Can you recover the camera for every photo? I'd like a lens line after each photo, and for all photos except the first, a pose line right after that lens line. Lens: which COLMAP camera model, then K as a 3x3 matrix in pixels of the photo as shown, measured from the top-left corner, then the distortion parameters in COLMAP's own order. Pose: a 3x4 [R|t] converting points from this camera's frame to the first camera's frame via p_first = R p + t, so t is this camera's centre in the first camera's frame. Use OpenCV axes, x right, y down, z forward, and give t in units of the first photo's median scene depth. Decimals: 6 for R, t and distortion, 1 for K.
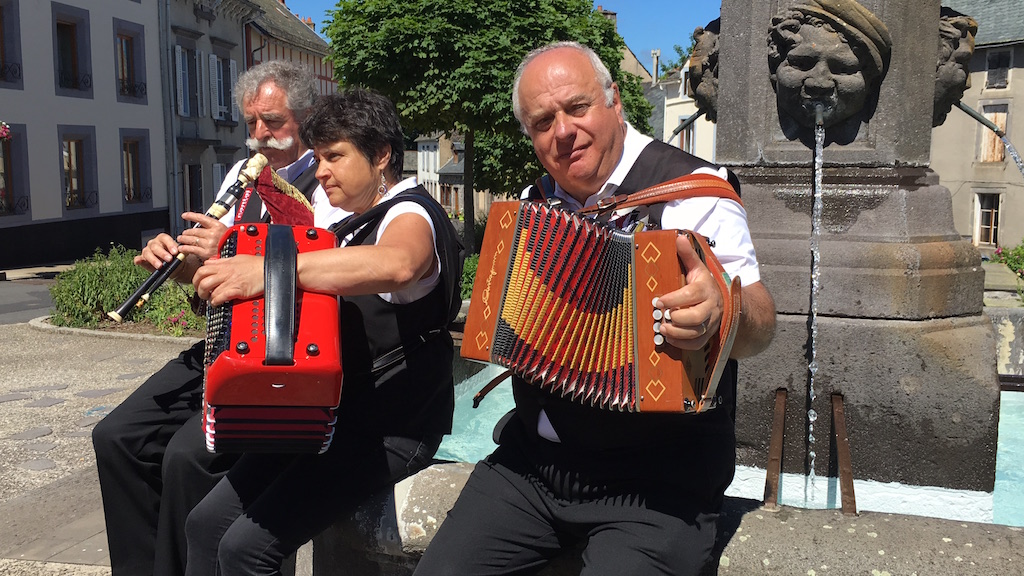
lens RADIAL K [[1032.4, 0, 513.3], [0, 1032.4, 311.2], [0, 0, 1]] dist [0.075610, -0.123830]
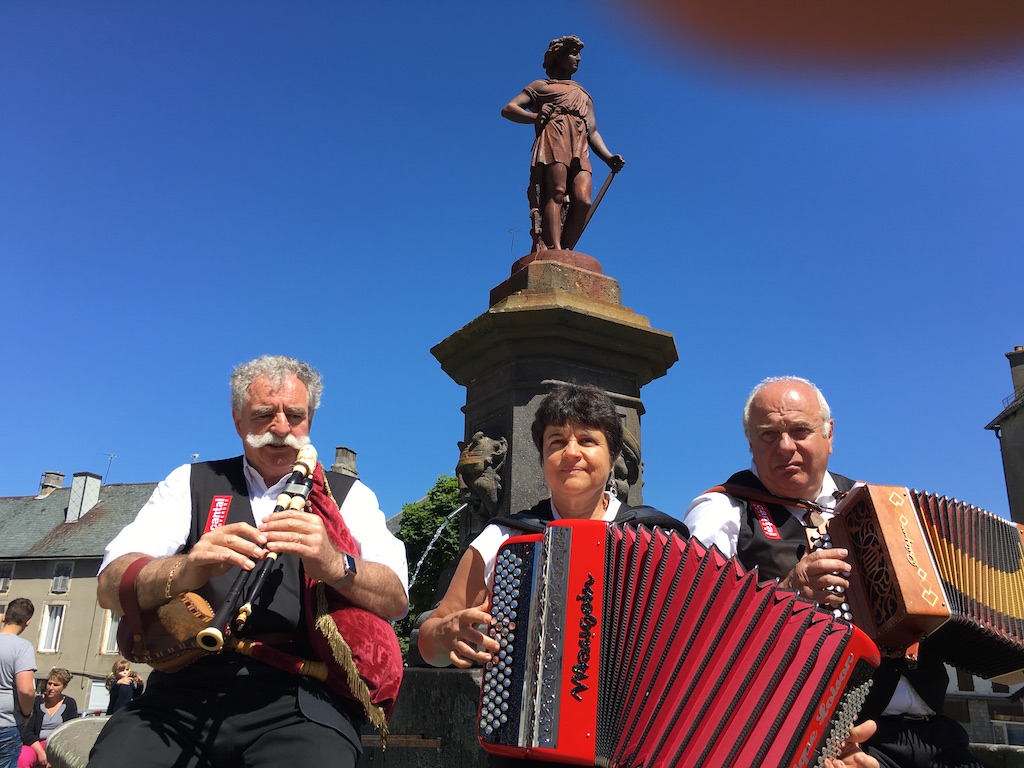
lens RADIAL K [[863.1, 0, 507.2], [0, 863.1, 376.1], [0, 0, 1]] dist [0.082191, -0.091276]
pose [[0.682220, 0.243422, 0.689436, -0.551115], [0.089503, 0.908055, -0.409177, 0.087942], [-0.725648, 0.340856, 0.597706, 0.381999]]
